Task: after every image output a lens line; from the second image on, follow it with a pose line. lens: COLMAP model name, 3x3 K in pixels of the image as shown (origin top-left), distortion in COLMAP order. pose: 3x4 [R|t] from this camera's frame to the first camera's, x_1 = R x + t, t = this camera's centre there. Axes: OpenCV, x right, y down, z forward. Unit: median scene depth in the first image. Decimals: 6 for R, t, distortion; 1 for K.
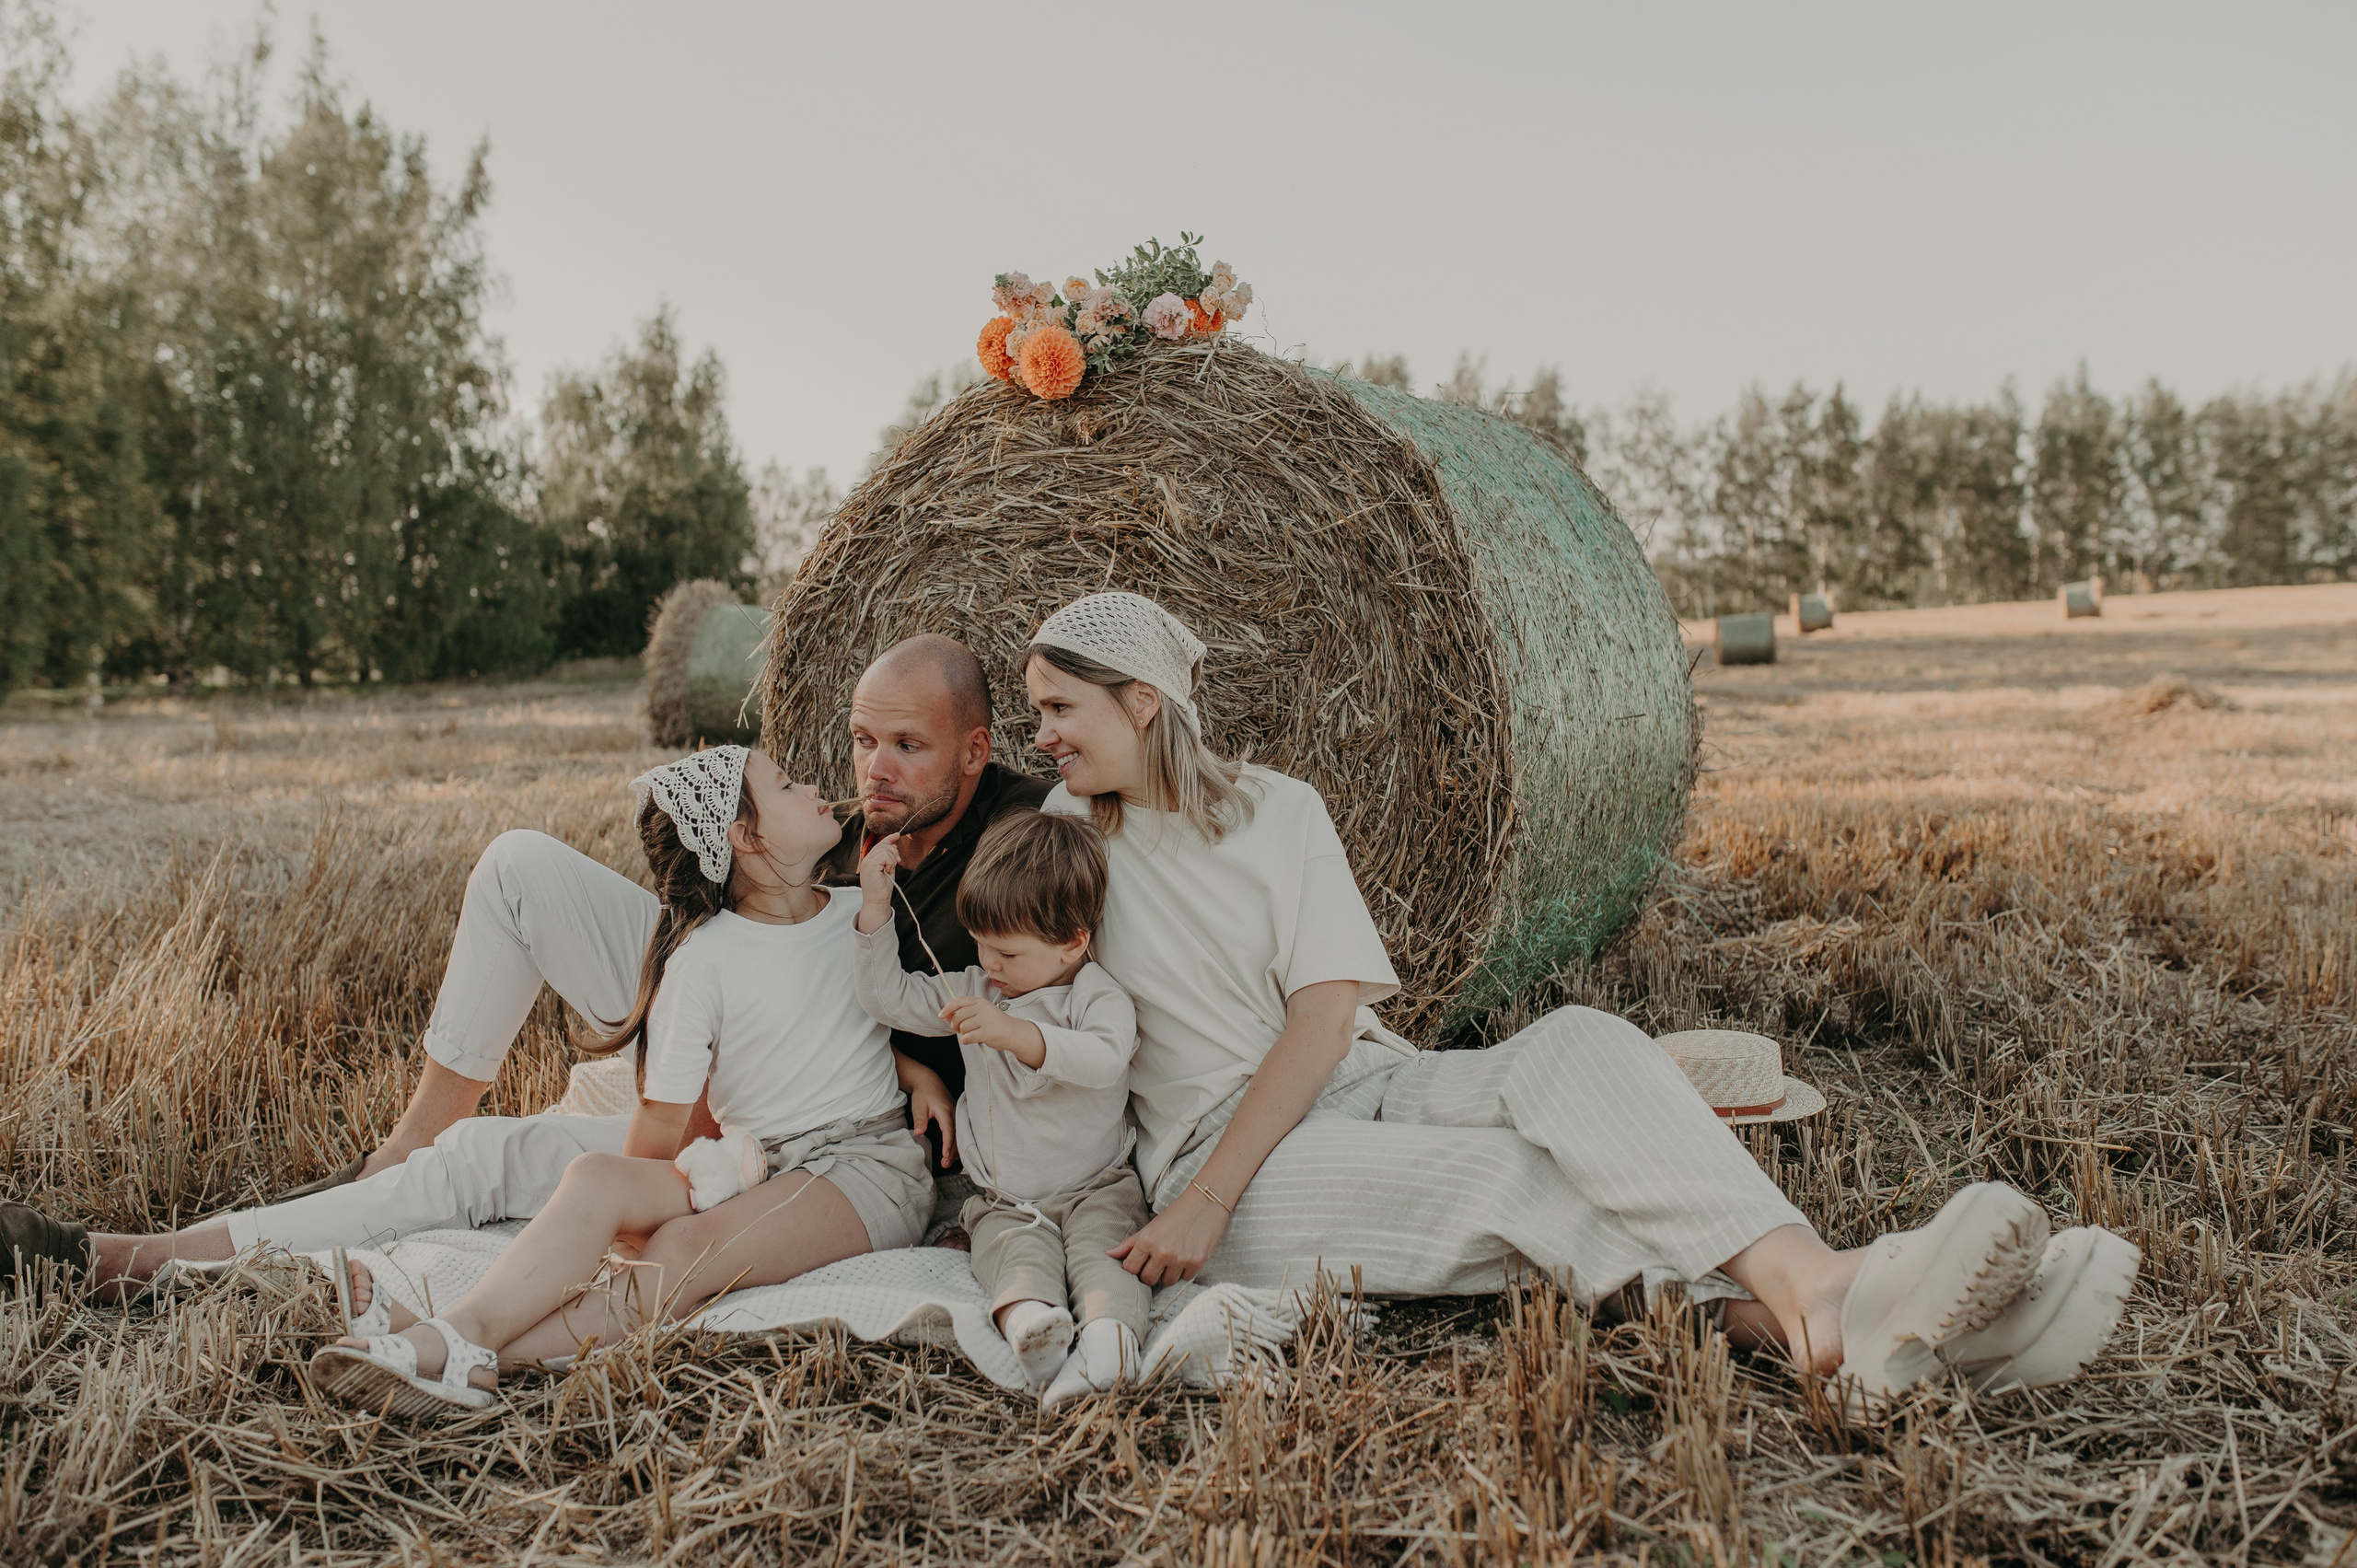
lens RADIAL K [[2361.1, 0, 1186.8], [0, 2361.1, 800.6], [0, 0, 1]] dist [-0.006796, 0.000000]
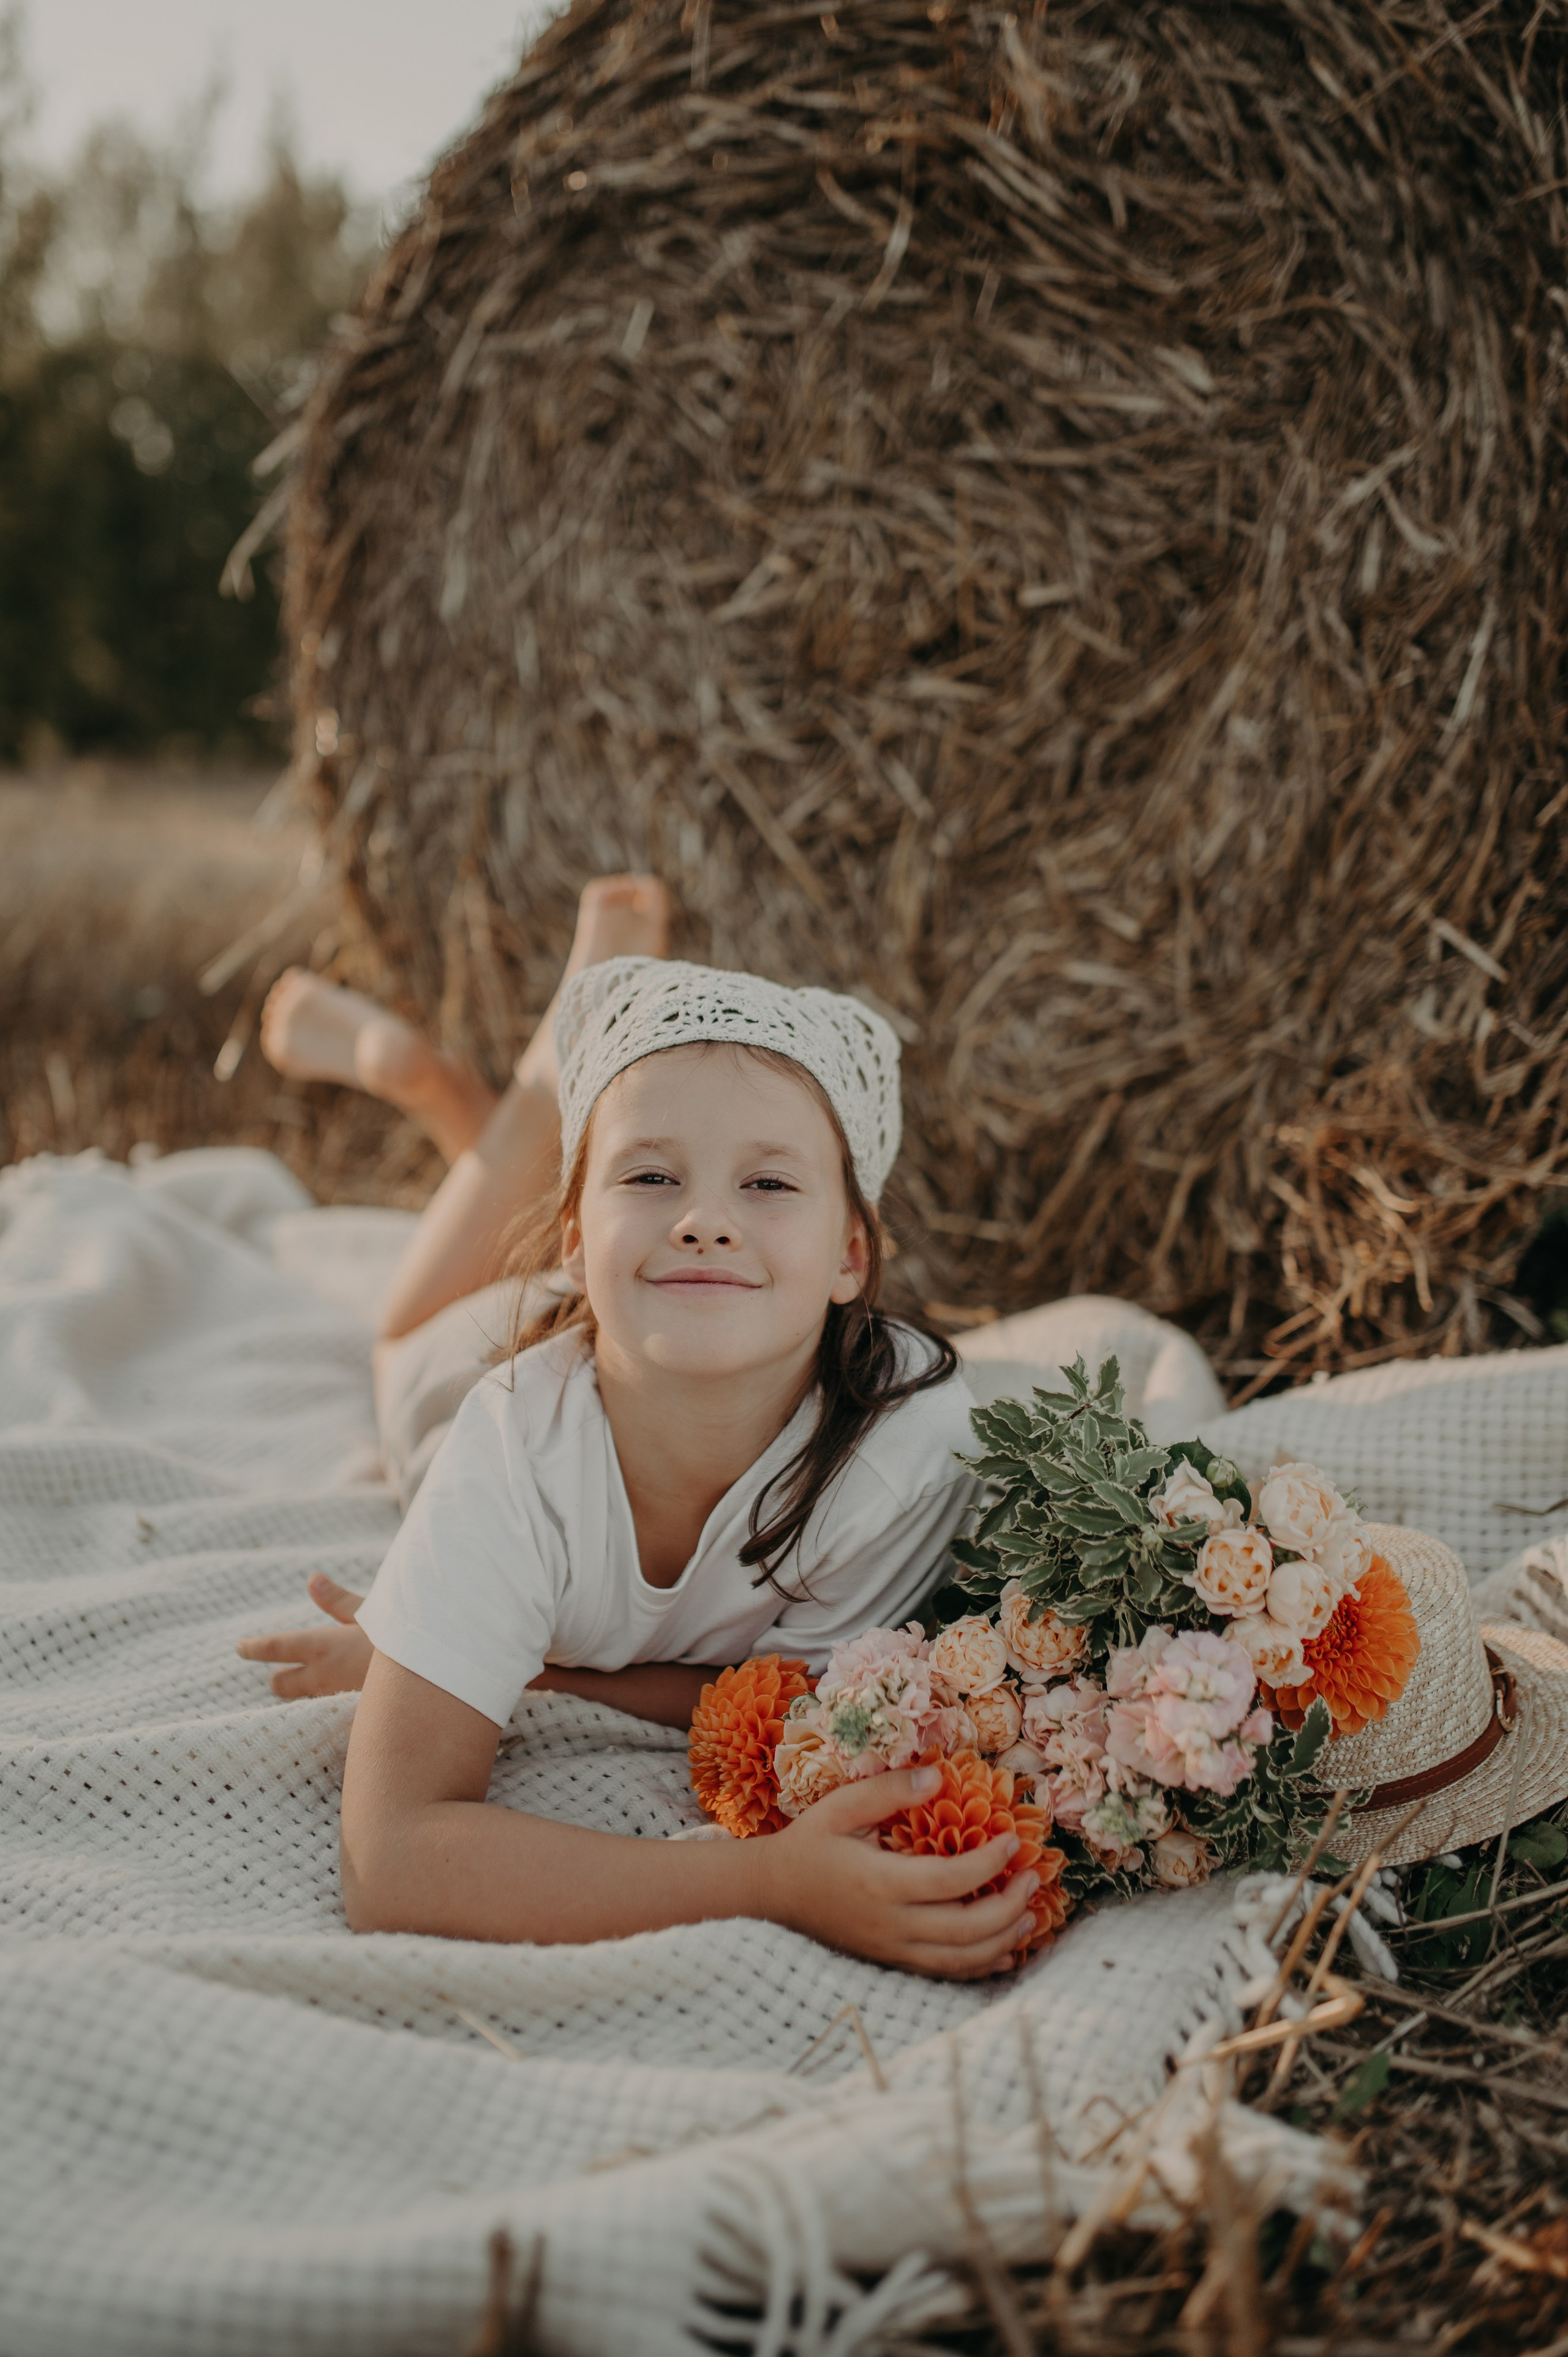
lens RADIAL K [[2361.0, 0, 778.1], [0, 2361.0, 1172.8], [0, 0, 1]] dist [-0.006796, 0.000000]
pose [[0.987986, 0.063017, -0.141114, 0.004250], [-0.047289, 0.992564, 0.112162, 0.006835], [0.147133, -0.104142, 0.983619, 0.089624]]
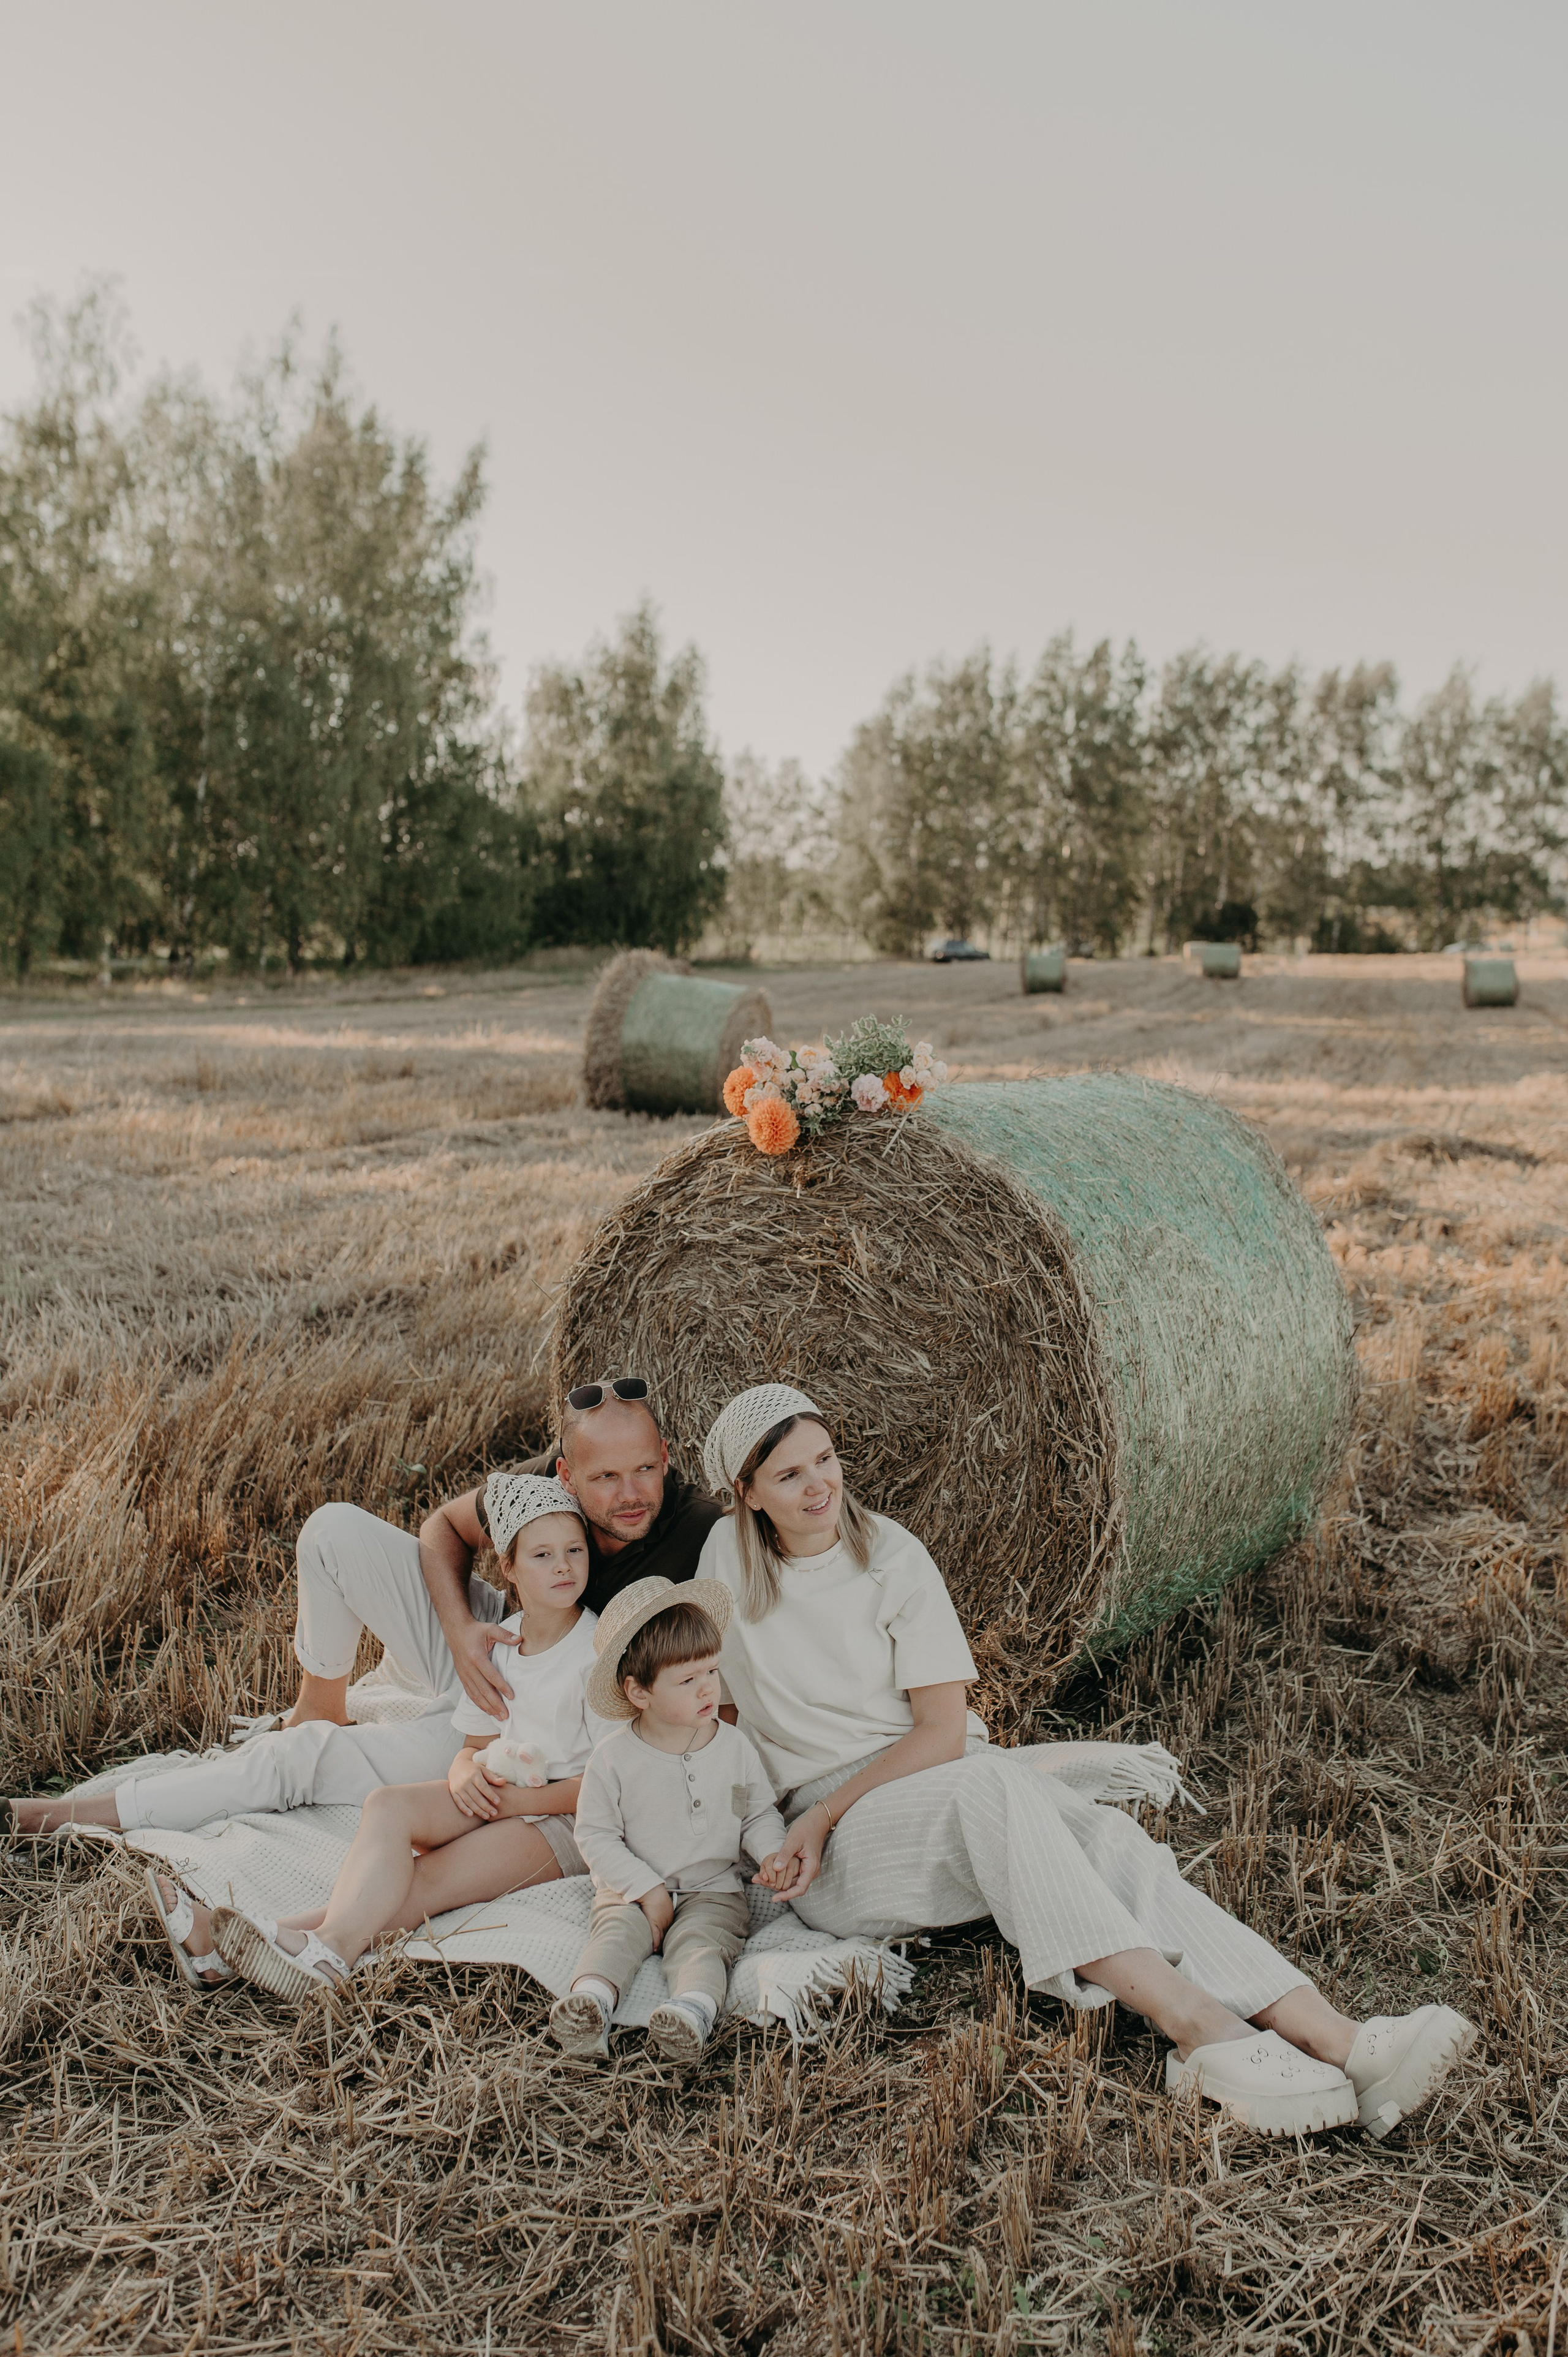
lens RADIAL K [[2361.0, 0, 782.6], [0, 2361.0, 1181.7], [0, 0, 1]] dist [-0.006796, 0.000000]
pose [[0.987081, 0.052460, -0.151389, 0.024351], [-0.046500, 0.998008, 0.042643, -0.037370], [0.153325, -0.035053, 0.987554, -0.040551]]
